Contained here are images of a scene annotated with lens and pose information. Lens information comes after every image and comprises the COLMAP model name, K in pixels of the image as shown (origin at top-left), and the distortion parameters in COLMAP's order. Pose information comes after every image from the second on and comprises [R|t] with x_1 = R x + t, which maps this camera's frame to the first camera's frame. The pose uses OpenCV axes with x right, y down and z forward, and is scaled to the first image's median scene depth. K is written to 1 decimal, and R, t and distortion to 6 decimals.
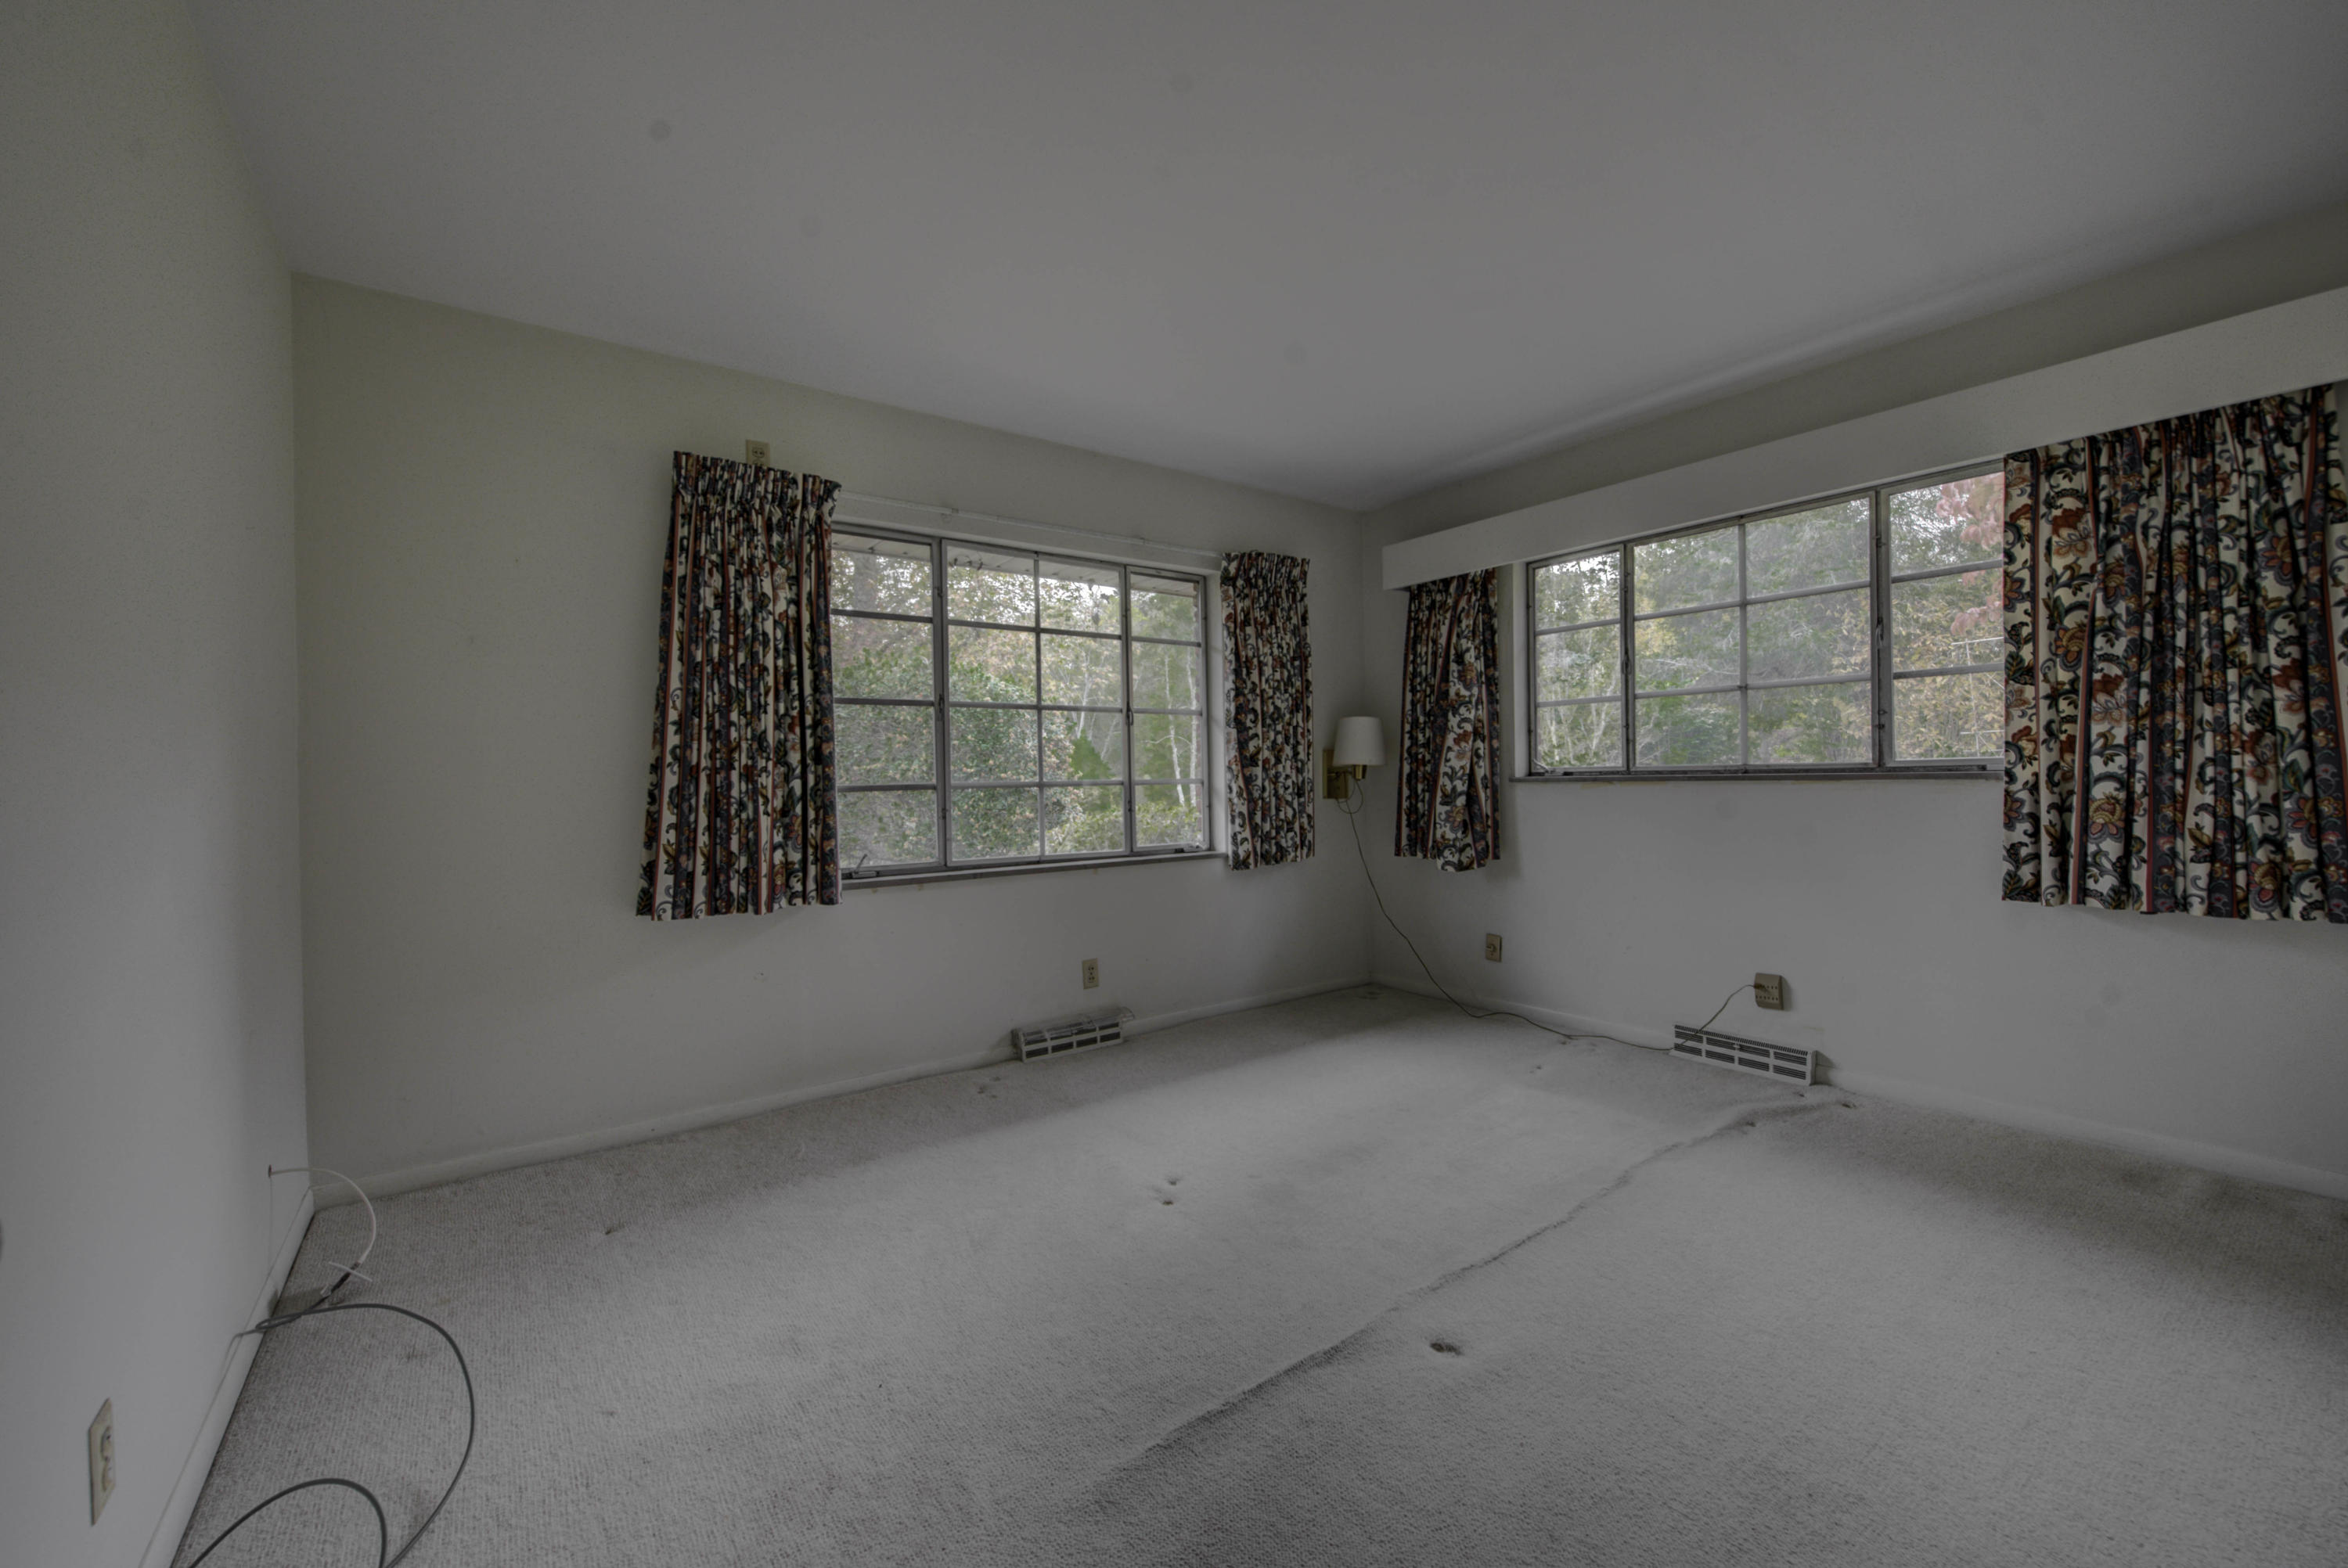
lens RADIAL K [[923.7, 0, 1174.0], [0, 923.7, 784.0], [0, 0, 1]] dist [0.000807, -0.000019]
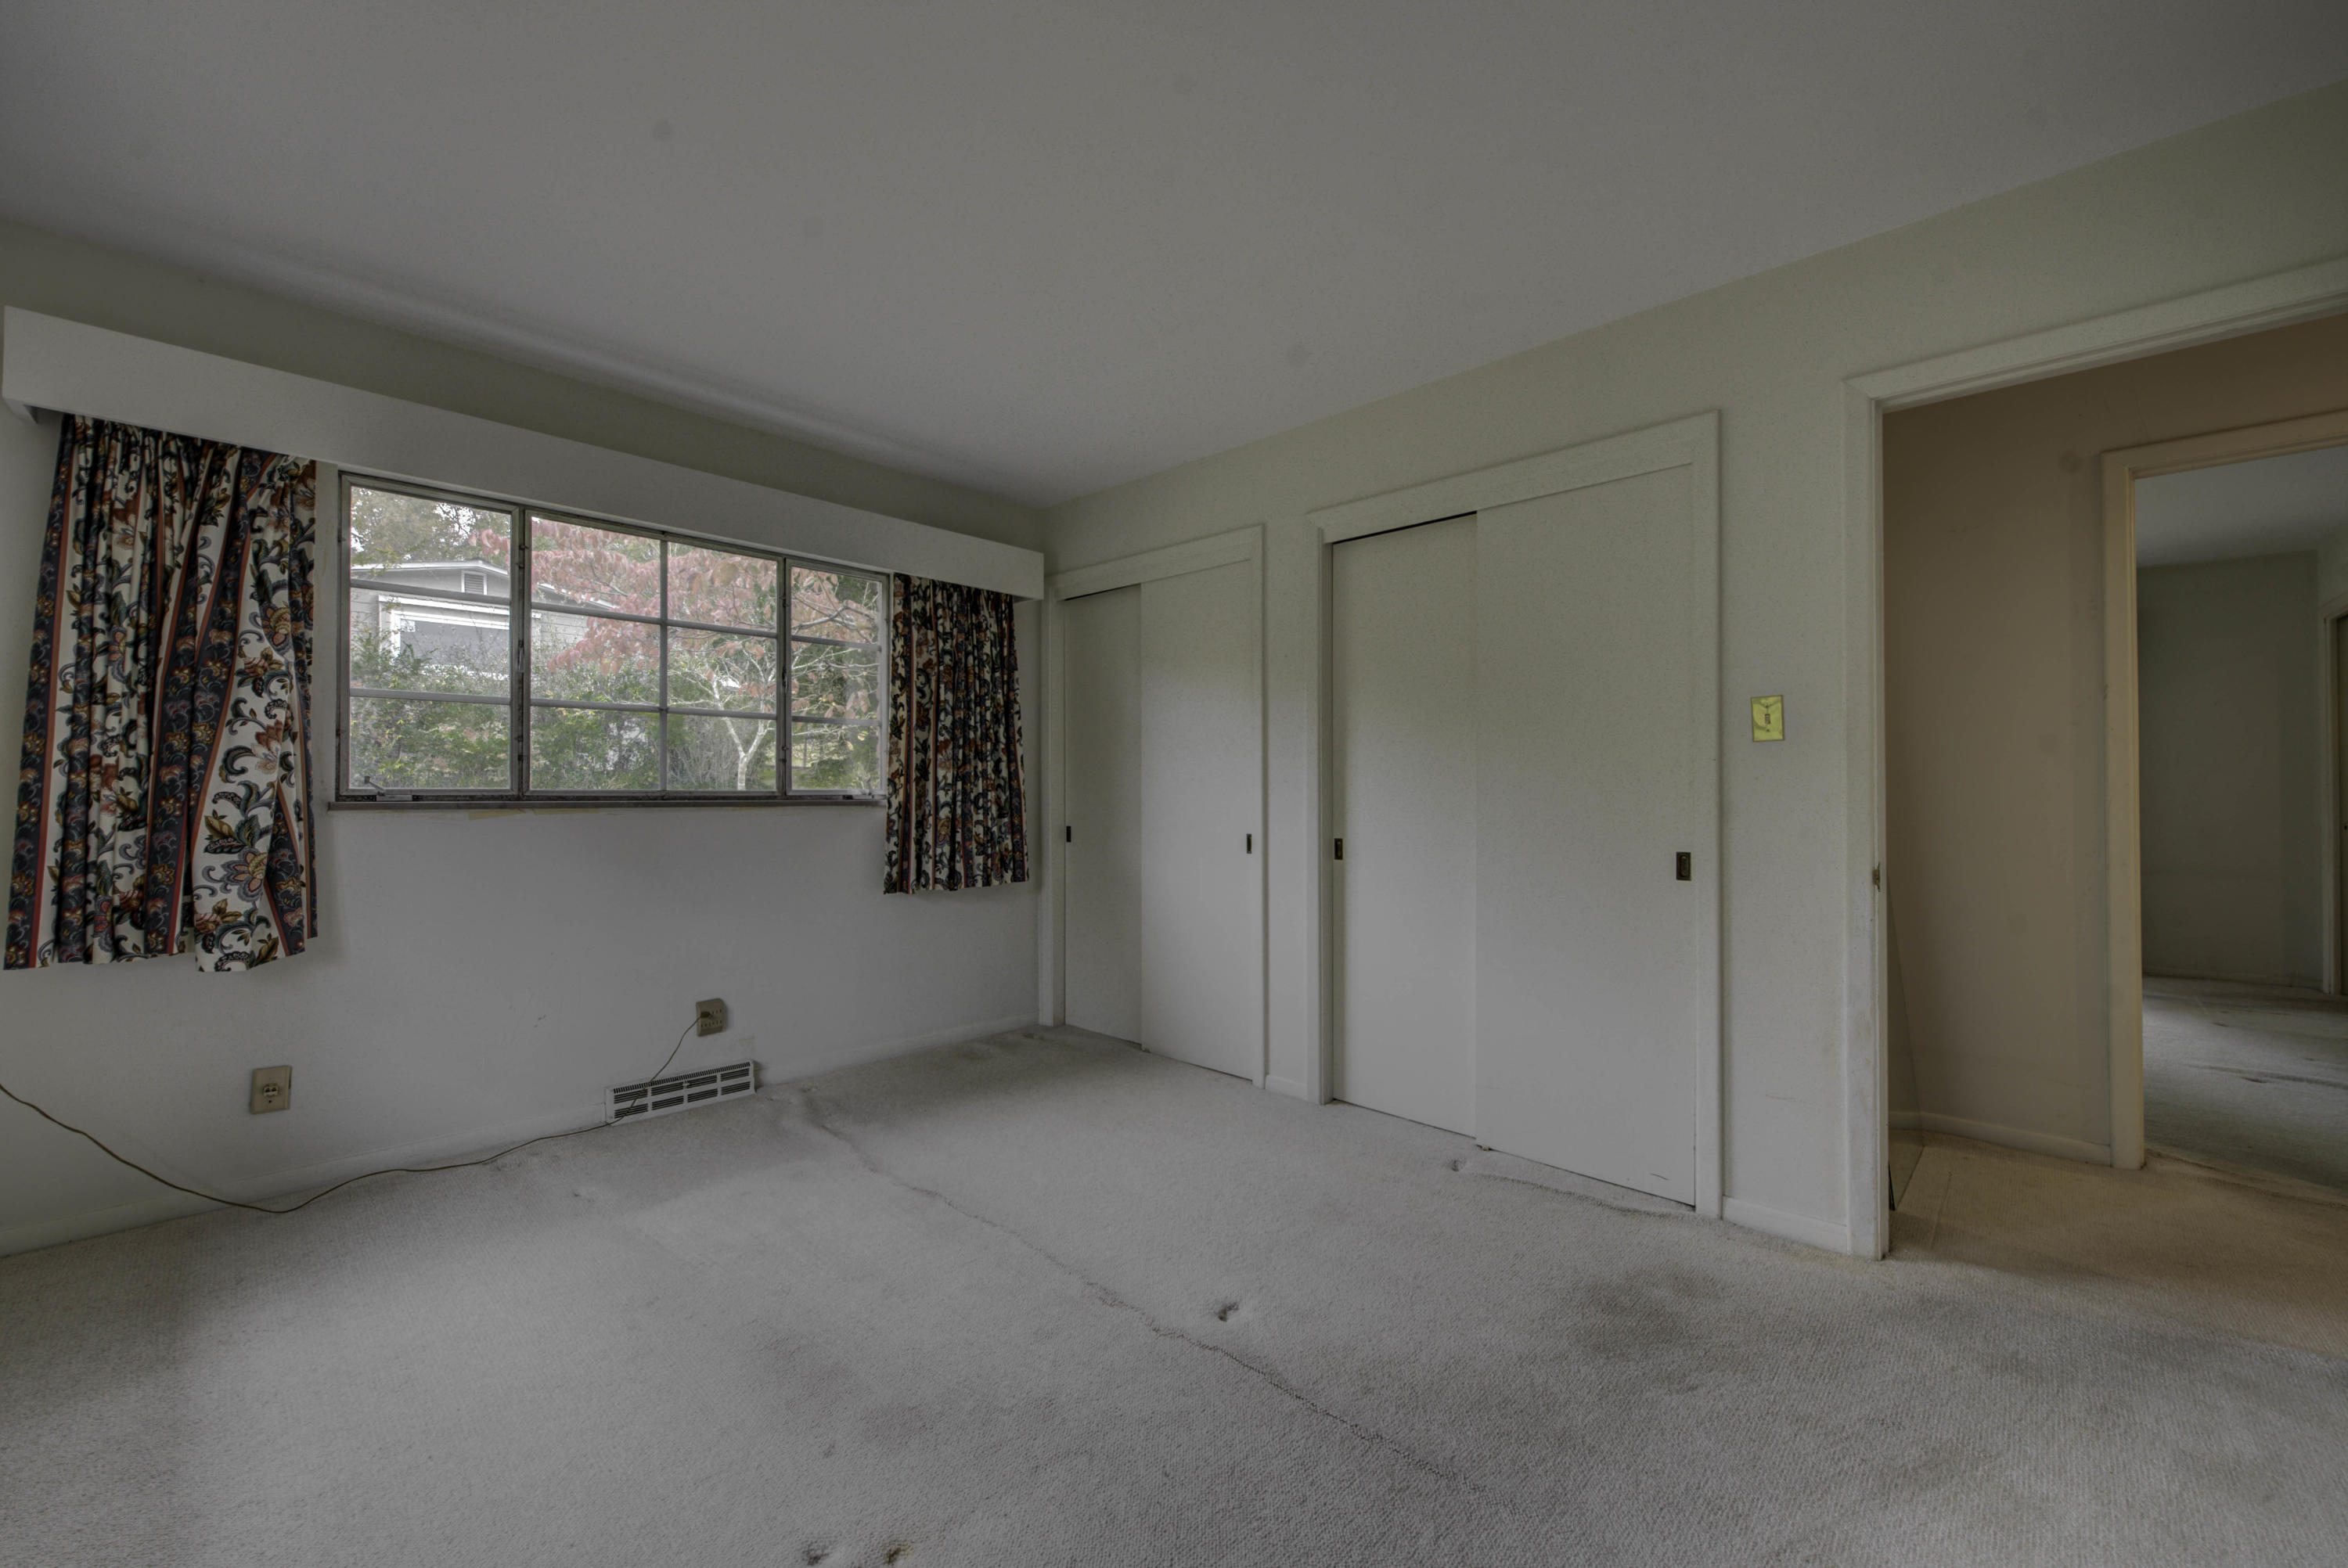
lens RADIAL K [[923.7, 0, 1174.0], [0, 923.7, 784.0], [0, 0, 1]] dist [0.000807, -0.000019]
pose [[-0.174550, 0.025893, 0.984308, -0.451488], [0.007870, 0.999659, -0.024901, 0.000177], [-0.984617, 0.003400, -0.174695, 0.698174]]
